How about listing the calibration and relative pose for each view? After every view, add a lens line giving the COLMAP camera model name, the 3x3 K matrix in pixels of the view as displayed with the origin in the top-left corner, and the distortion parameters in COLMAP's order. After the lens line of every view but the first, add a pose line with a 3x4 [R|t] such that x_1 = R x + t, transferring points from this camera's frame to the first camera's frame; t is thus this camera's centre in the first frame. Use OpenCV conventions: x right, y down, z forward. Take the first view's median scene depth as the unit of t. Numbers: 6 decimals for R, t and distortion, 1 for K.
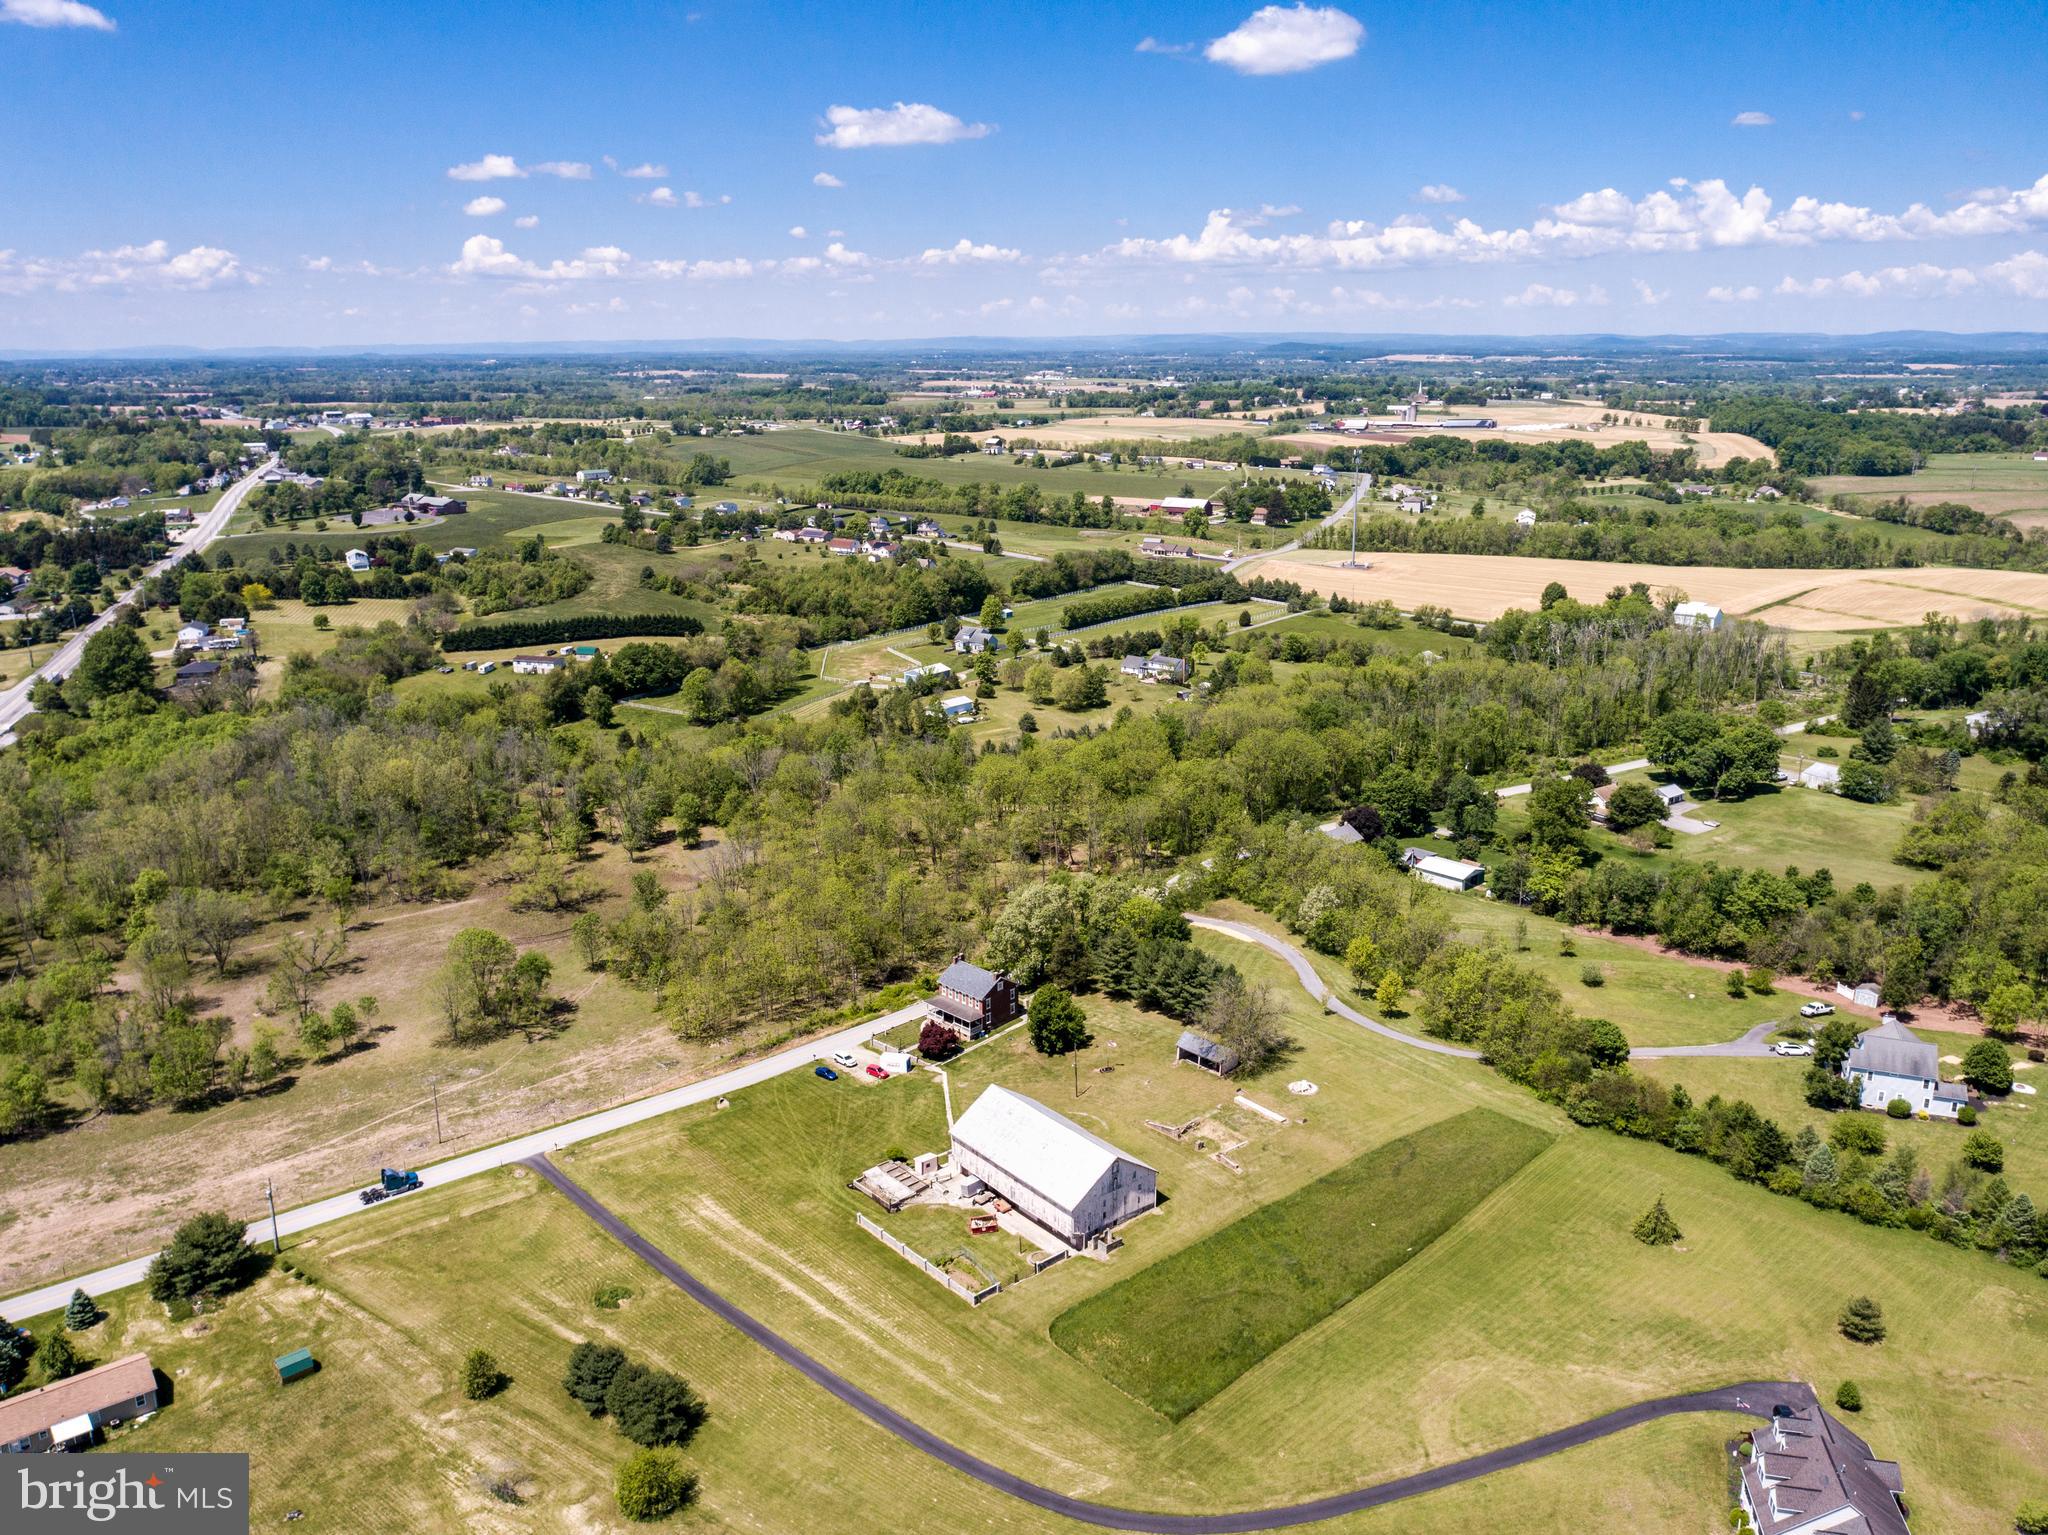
lens RADIAL K [[1563.9, 0, 1021.2], [0, 1563.9, 770.1], [0, 0, 1]] dist [-0.020947, 0.014506]
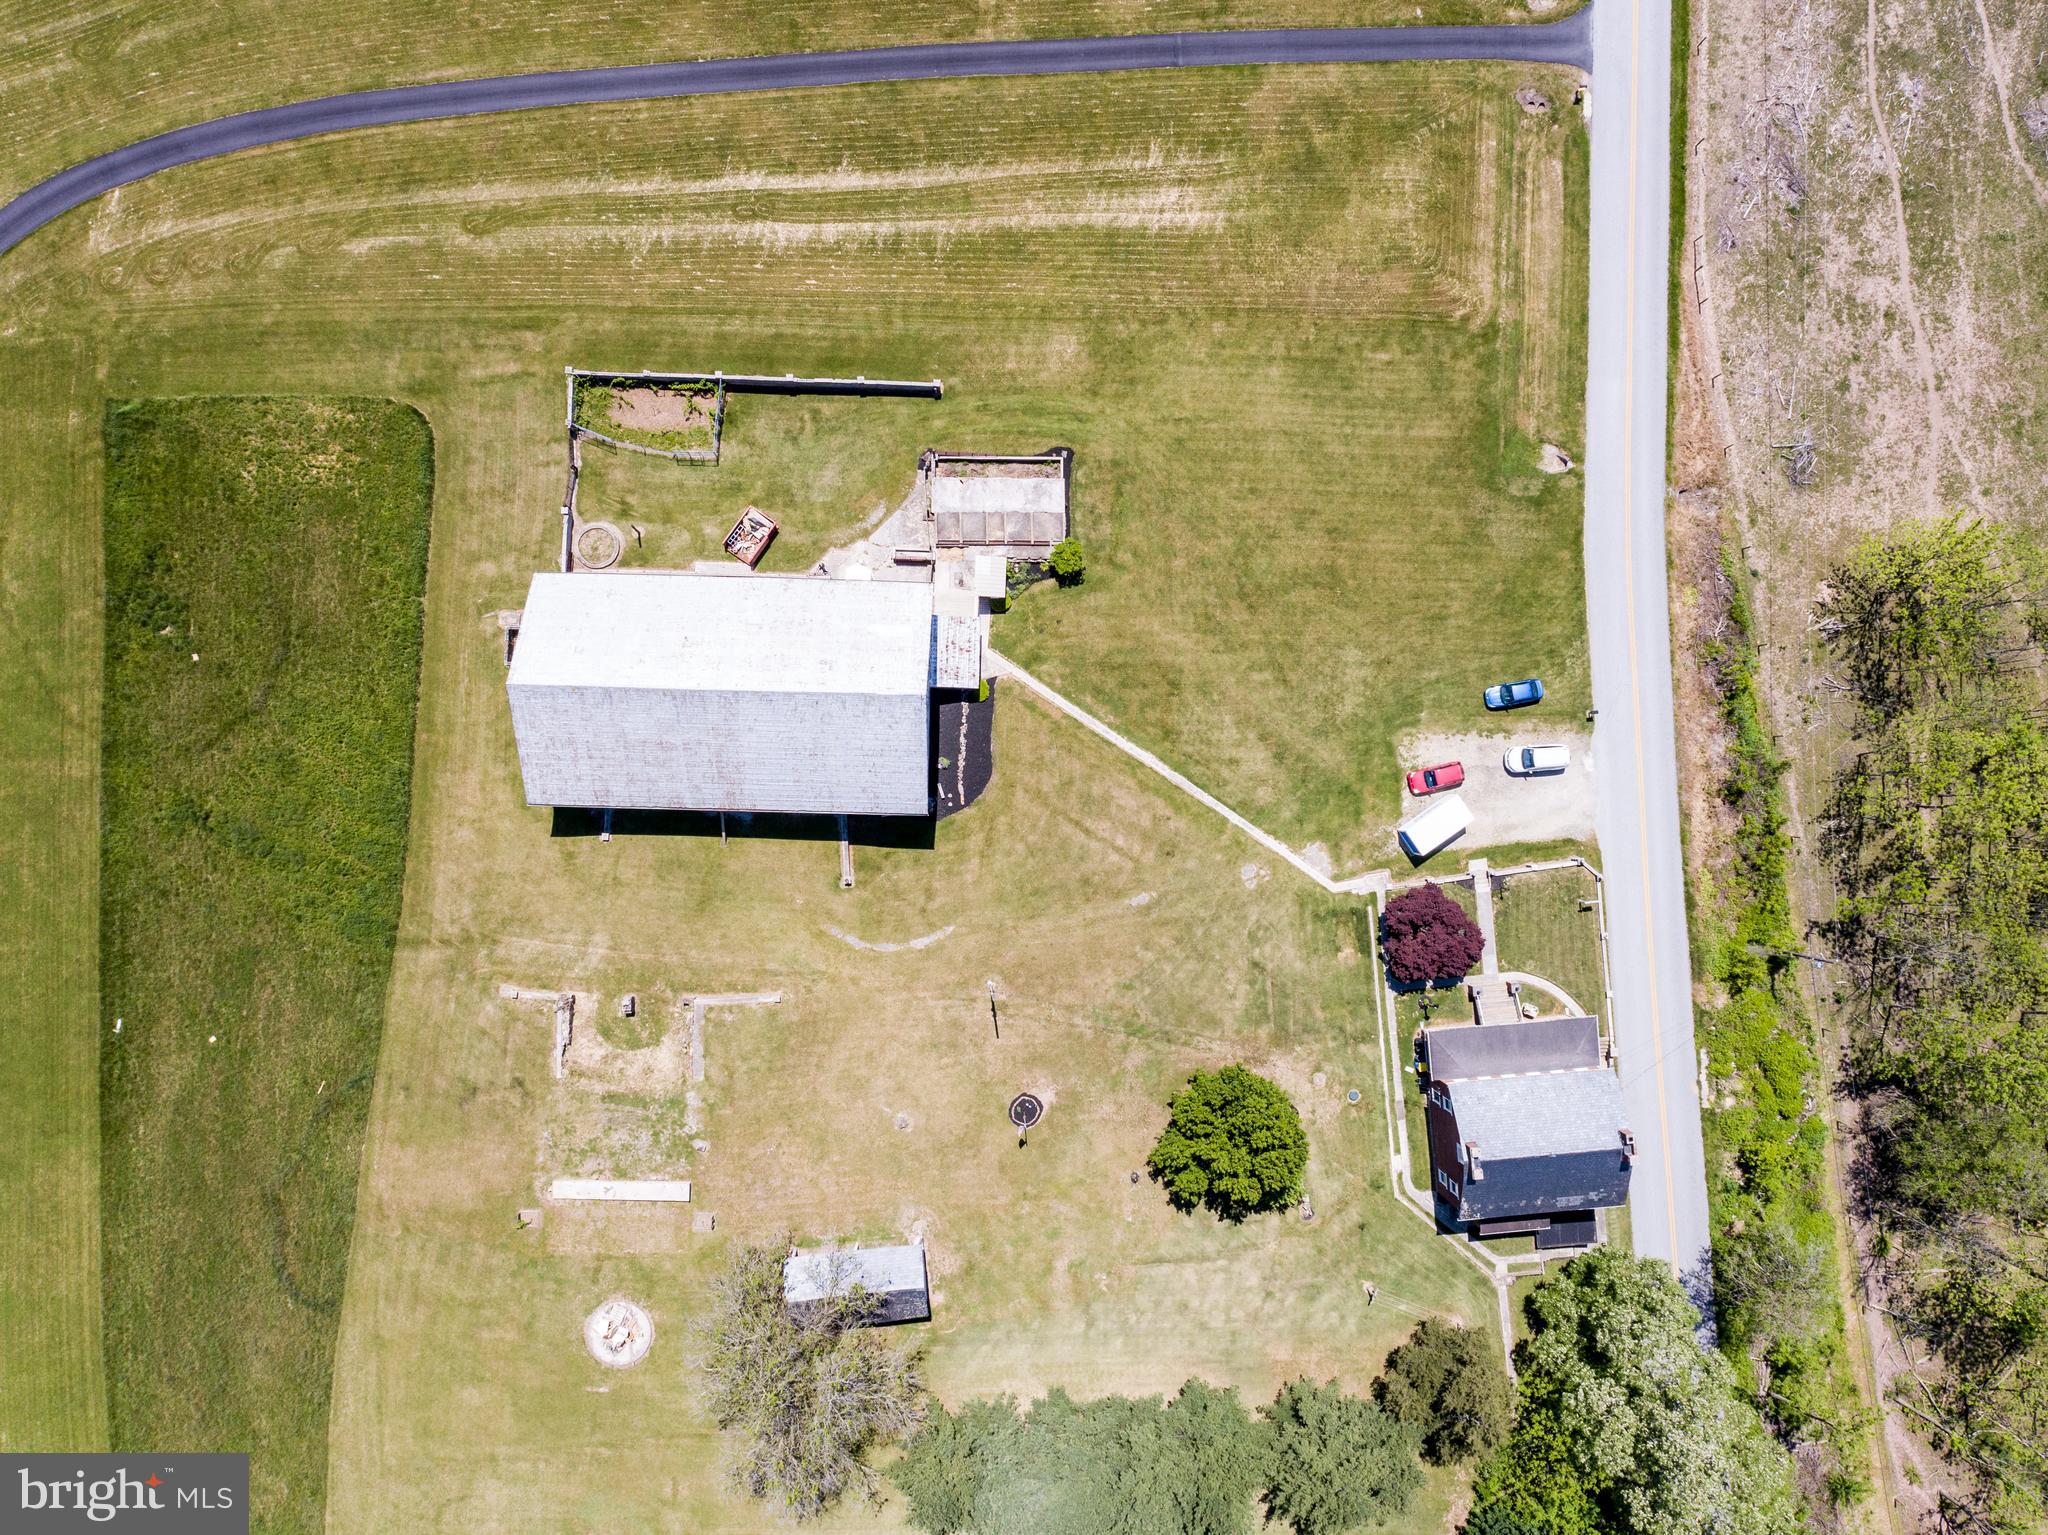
lens RADIAL K [[1563.9, 0, 1021.2], [0, 1563.9, 767.6], [0, 0, 1]] dist [-0.020947, 0.014506]
pose [[-0.640015, 0.768323, -0.007833, -0.014334], [-0.216069, -0.170183, 0.961432, -0.201422], [0.737357, 0.617023, 0.274930, 0.760301]]
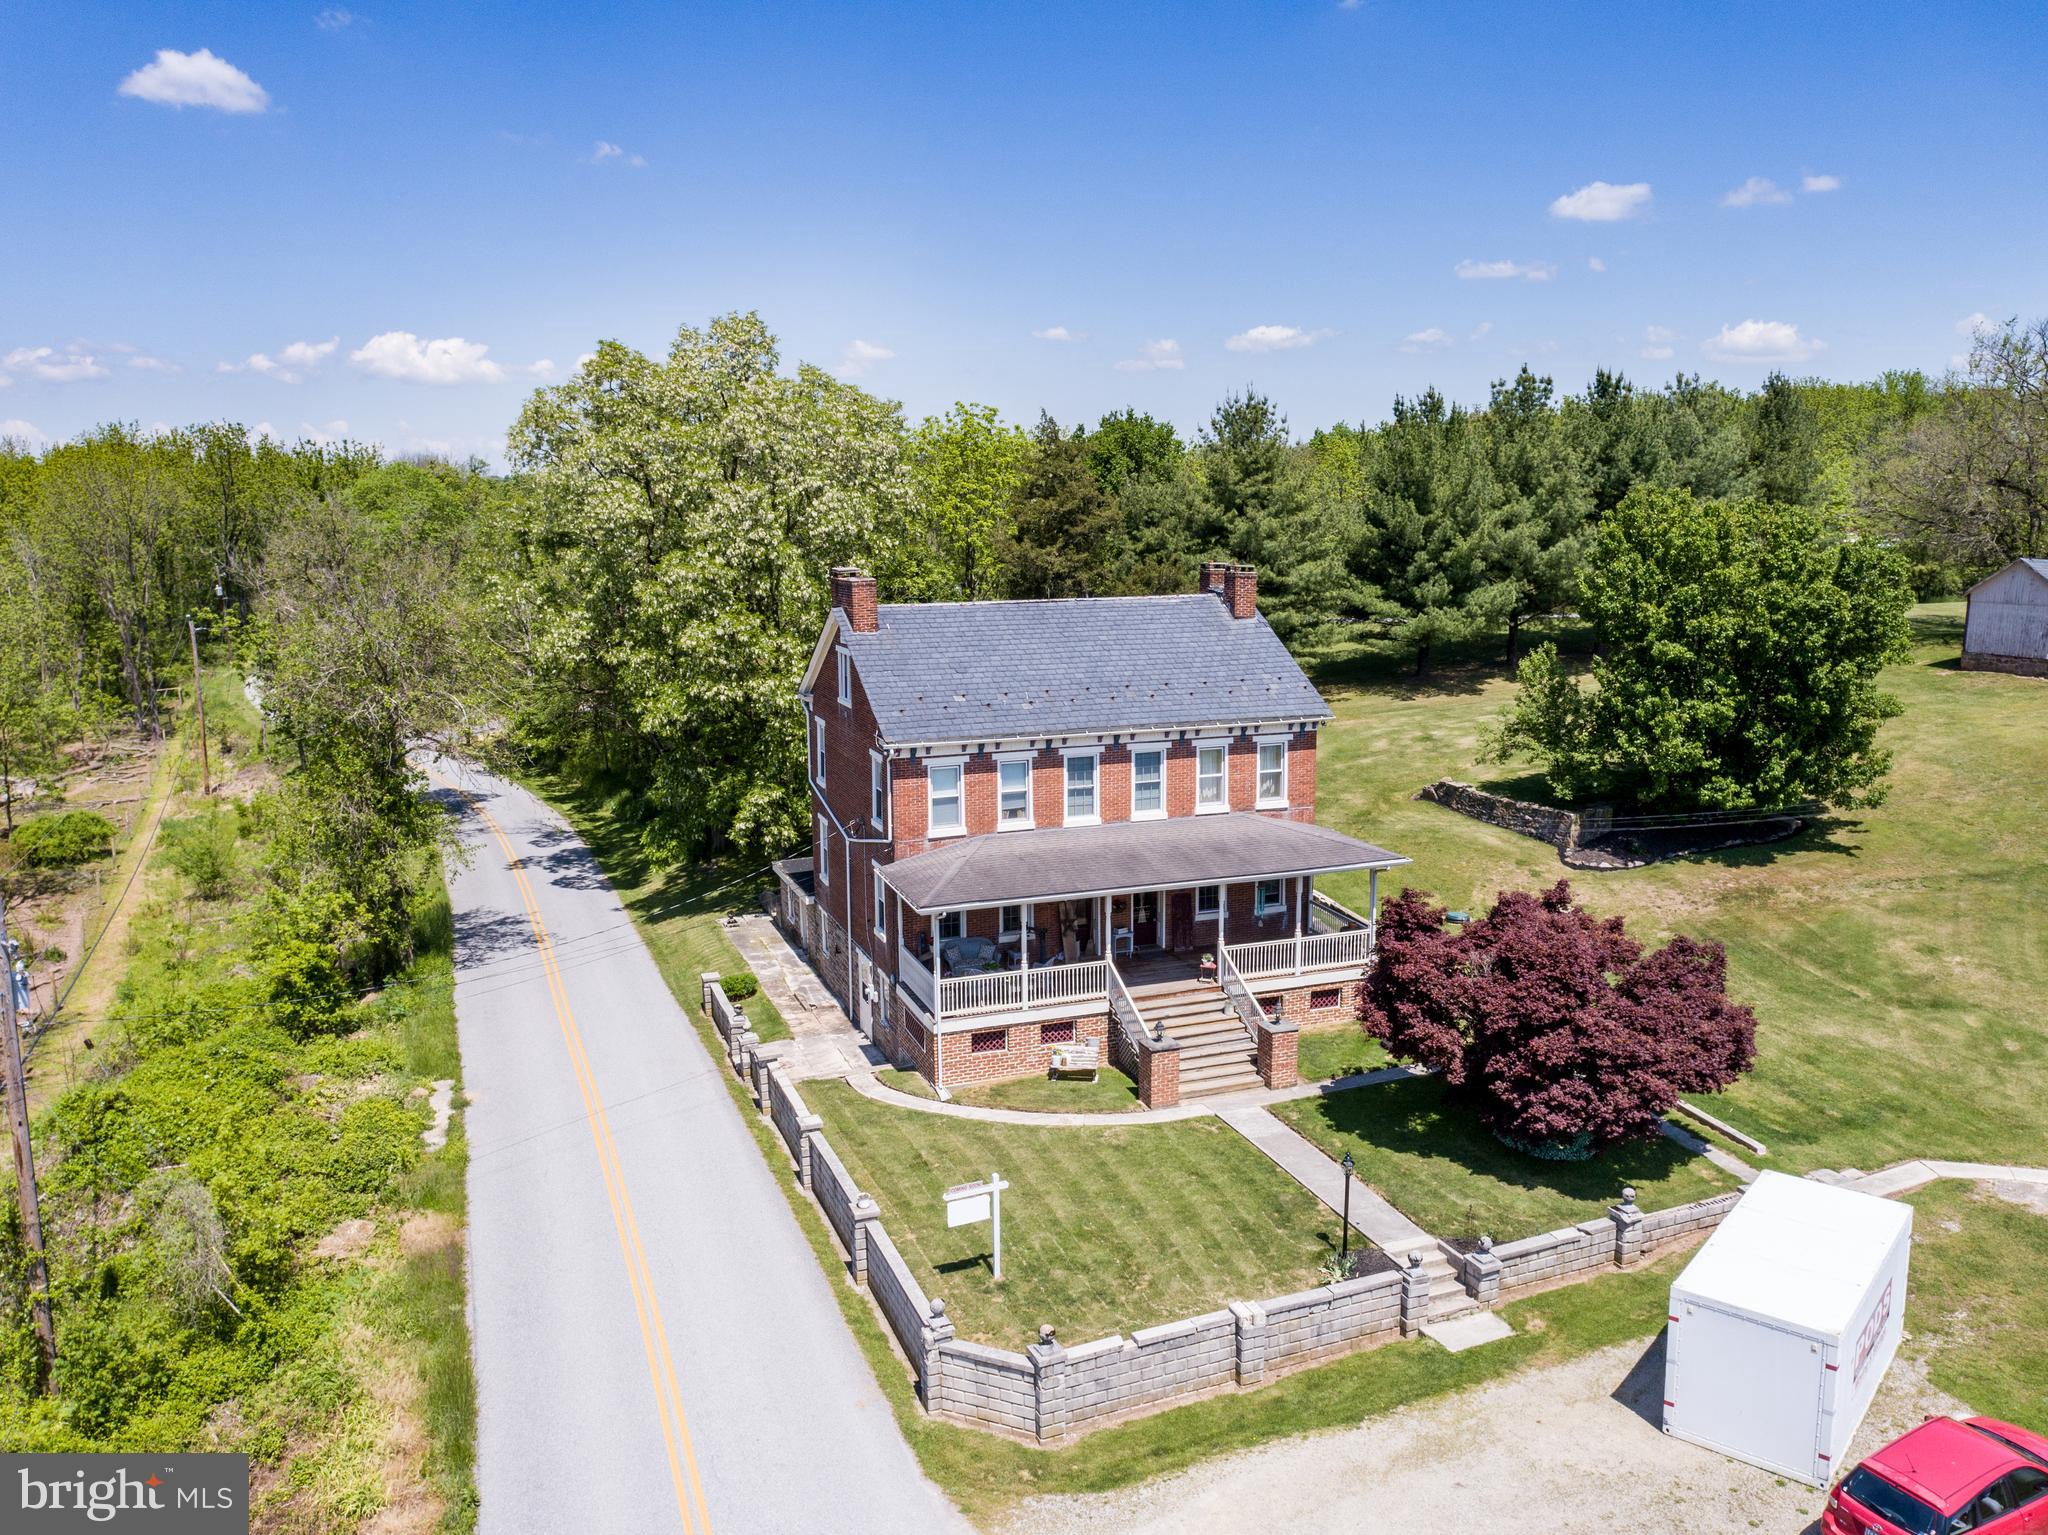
lens RADIAL K [[1563.9, 0, 1028.9], [0, 1563.9, 754.0], [0, 0, 1]] dist [-0.020947, 0.014506]
pose [[0.408780, -0.148045, 0.900545, -0.169598], [0.245478, 0.968226, 0.047743, 0.136337], [-0.878999, 0.201547, 0.432133, 0.964074]]
